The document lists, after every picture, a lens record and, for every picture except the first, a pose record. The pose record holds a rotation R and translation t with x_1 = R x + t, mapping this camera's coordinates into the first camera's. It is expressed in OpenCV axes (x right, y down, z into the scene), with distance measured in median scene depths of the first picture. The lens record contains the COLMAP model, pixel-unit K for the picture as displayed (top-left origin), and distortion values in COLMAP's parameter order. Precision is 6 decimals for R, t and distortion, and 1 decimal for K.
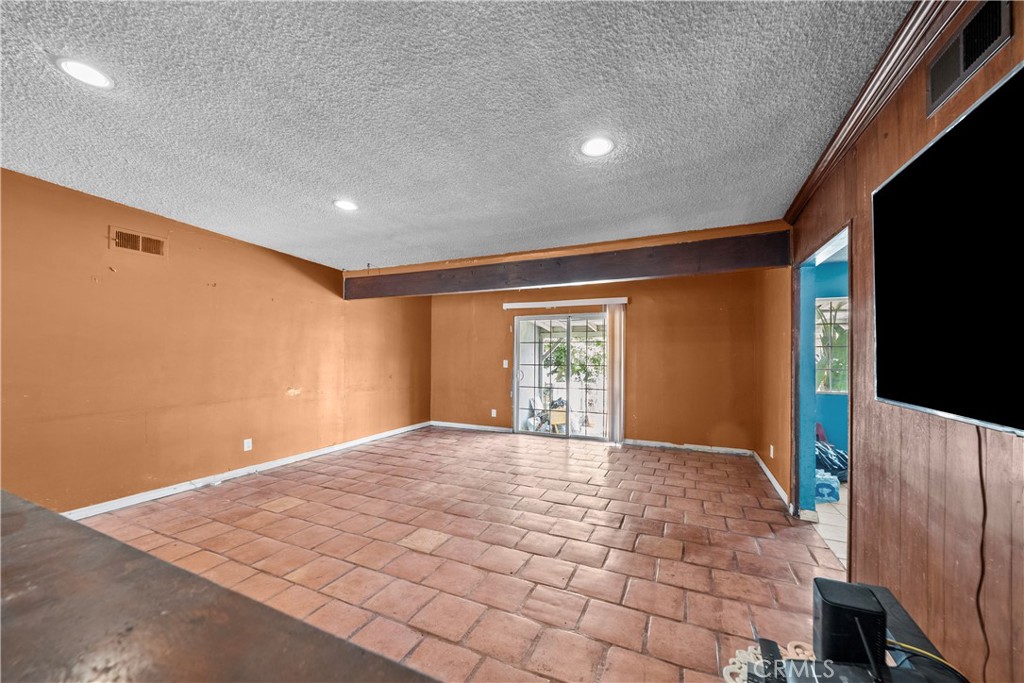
lens RADIAL K [[393.9, 0, 503.8], [0, 393.9, 353.9], [0, 0, 1]] dist [0.000079, 0.000007]
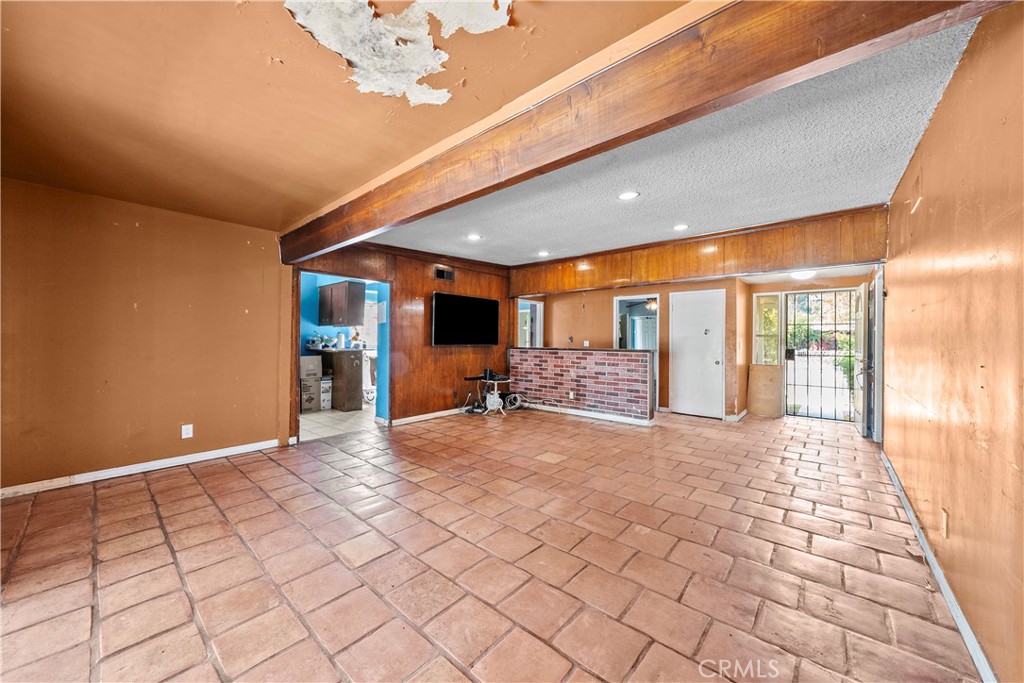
lens RADIAL K [[367.7, 0, 514.9], [0, 367.7, 338.5], [0, 0, 1]] dist [-0.000877, -0.000153]
pose [[-0.964619, -0.009144, 0.263490, -0.325649], [-0.011610, 0.999902, -0.007804, 0.028562], [-0.263392, -0.010587, -0.964631, 1.805038]]
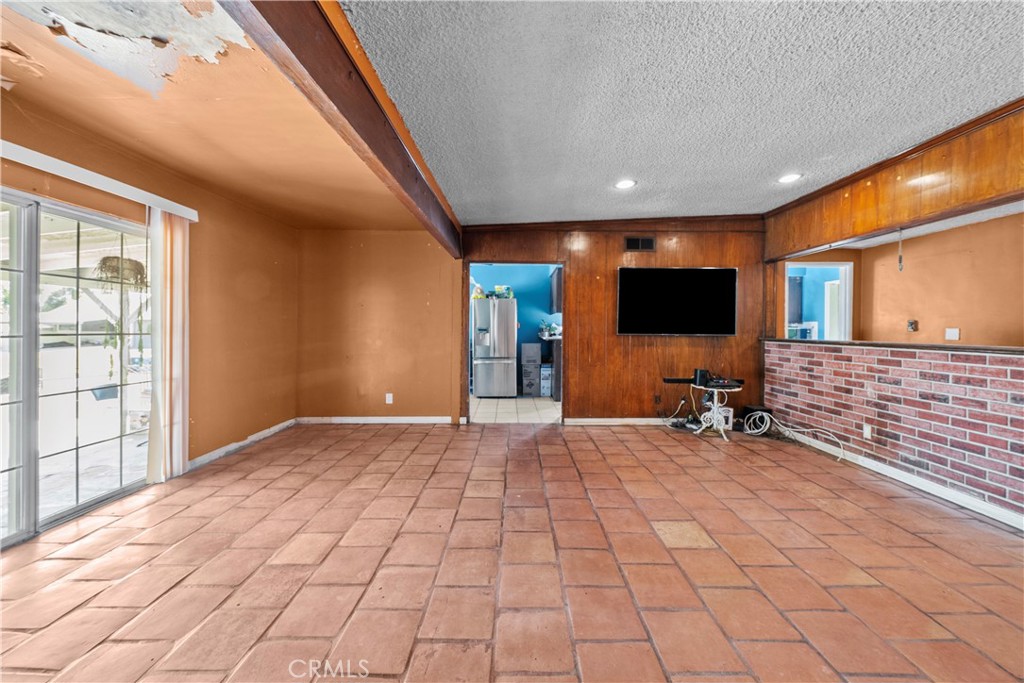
lens RADIAL K [[376.4, 0, 518.9], [0, 376.4, 329.0], [0, 0, 1]] dist [-0.000552, -0.000213]
pose [[-0.435291, -0.009343, 0.900241, -0.582661], [-0.008840, 0.999942, 0.006104, 0.027123], [-0.900246, -0.005302, -0.435349, 1.264447]]
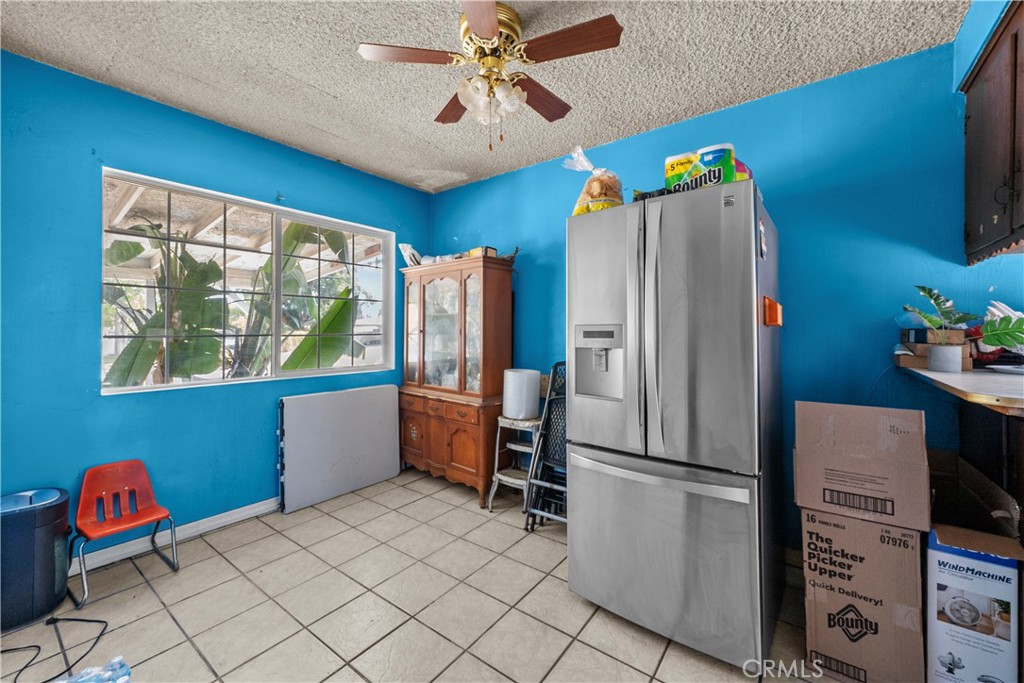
lens RADIAL K [[393.3, 0, 511.1], [0, 393.3, 326.5], [0, 0, 1]] dist [0.000905, 0.000080]
pose [[0.211611, 0.002210, 0.977352, 0.598908], [-0.003705, 0.999992, -0.001459, 0.034913], [-0.977347, -0.003312, 0.211617, 0.656958]]
